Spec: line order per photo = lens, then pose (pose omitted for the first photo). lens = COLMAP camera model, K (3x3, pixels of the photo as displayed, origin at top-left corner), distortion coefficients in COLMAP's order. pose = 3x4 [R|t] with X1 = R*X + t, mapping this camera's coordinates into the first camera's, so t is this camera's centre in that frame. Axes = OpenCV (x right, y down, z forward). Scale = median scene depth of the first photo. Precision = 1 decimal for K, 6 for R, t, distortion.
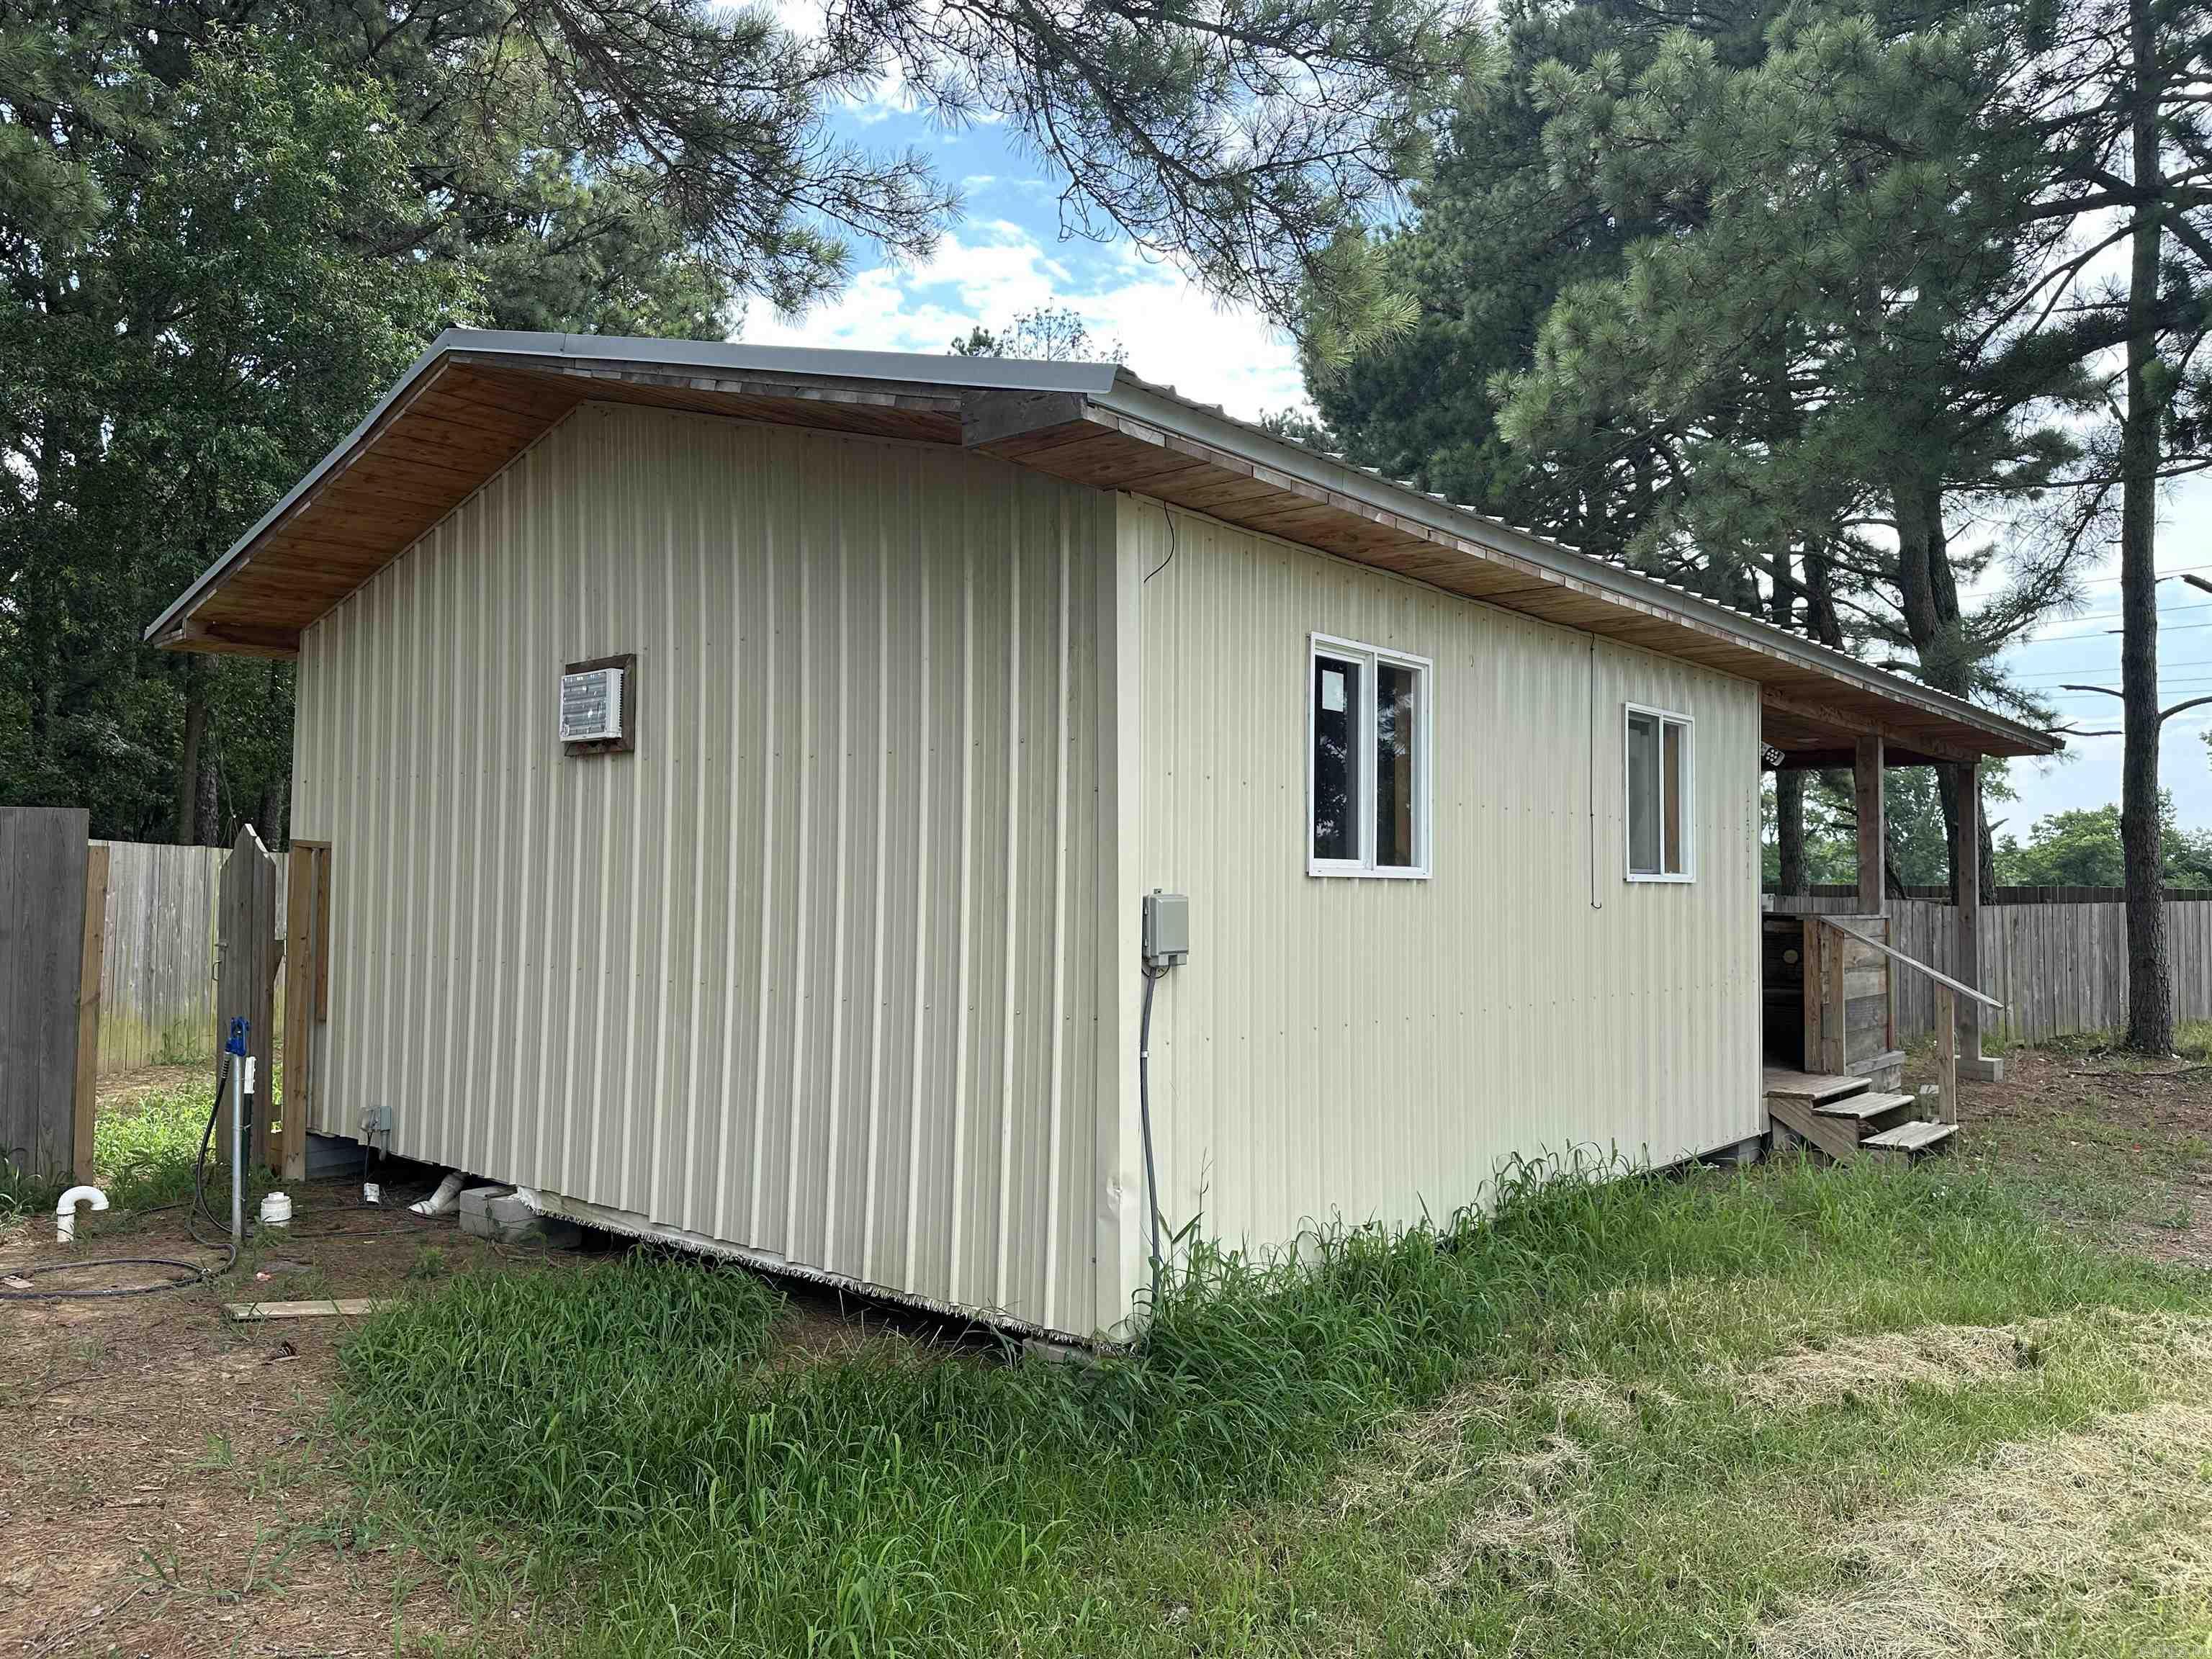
lens RADIAL K [[1569.0, 0, 1102.5], [0, 1569.0, 820.7], [0, 0, 1]] dist [0.029123, -0.005211]
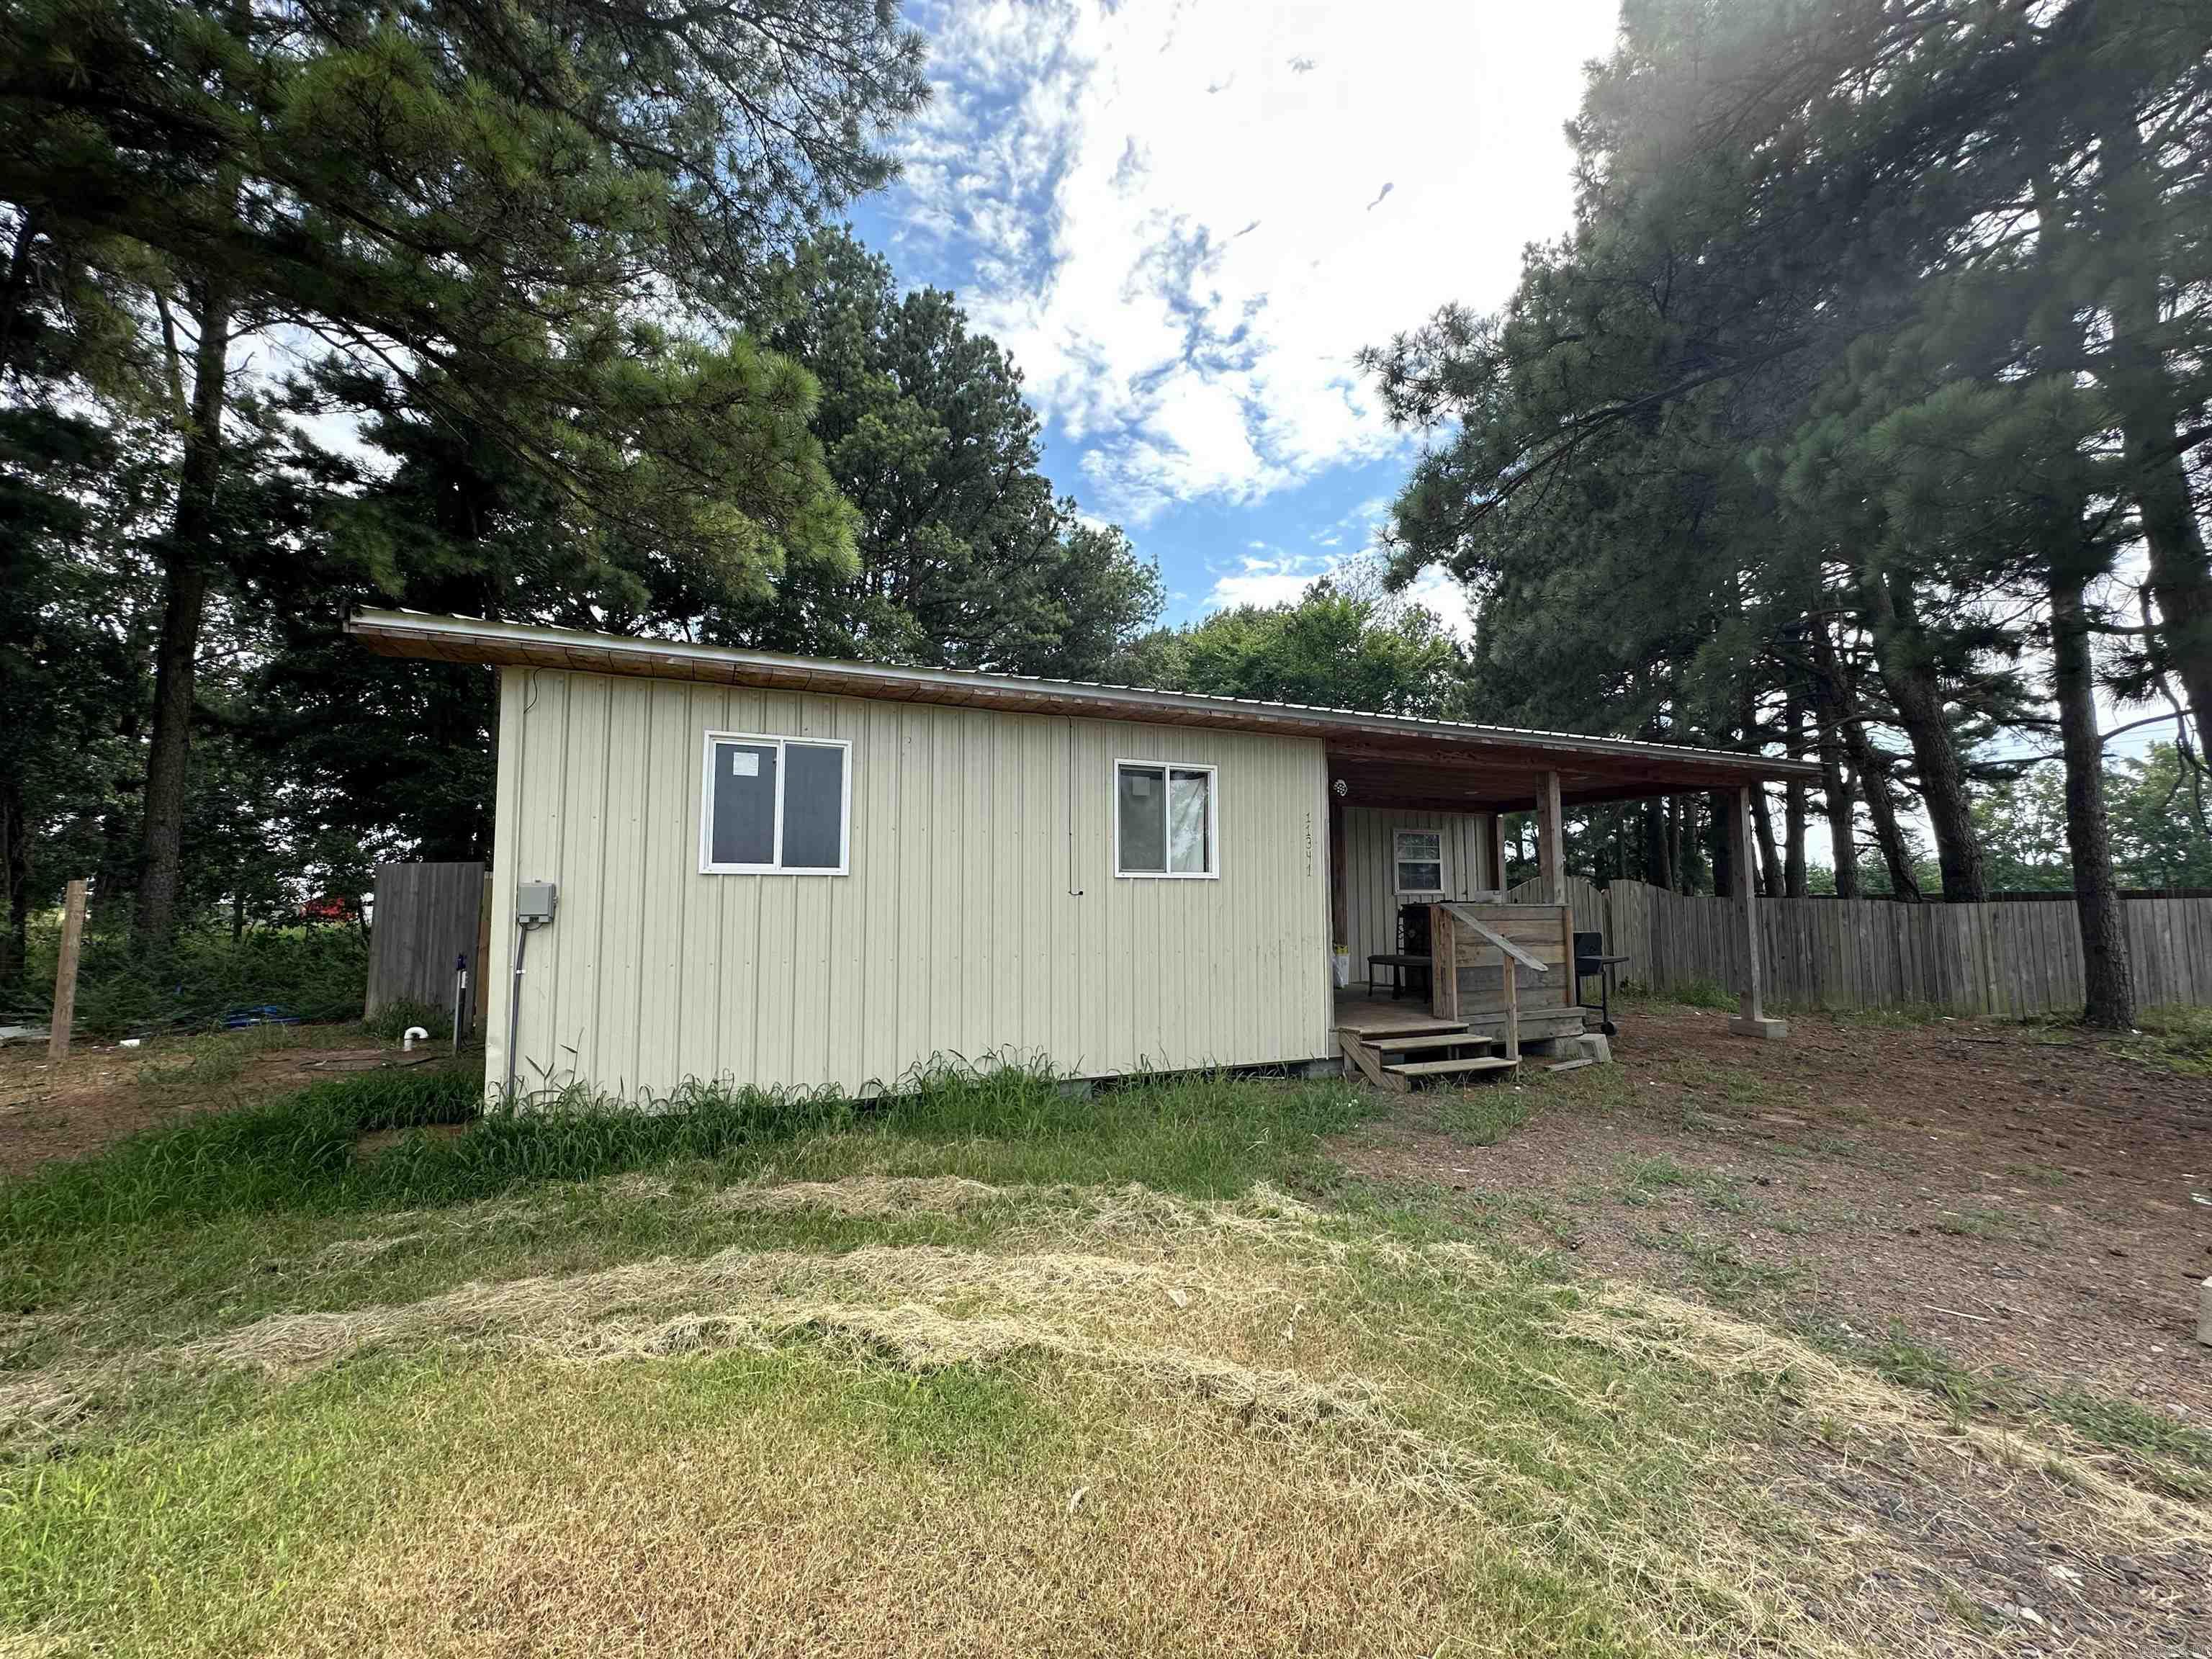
lens RADIAL K [[884.8, 0, 1108.2], [0, 884.8, 830.2], [0, 0, 1]] dist [-0.003618, 0.001035]
pose [[0.903723, -0.047871, -0.425433, 0.584486], [0.028619, 0.998261, -0.051534, 0.031446], [0.427160, 0.034397, 0.903522, 0.199636]]
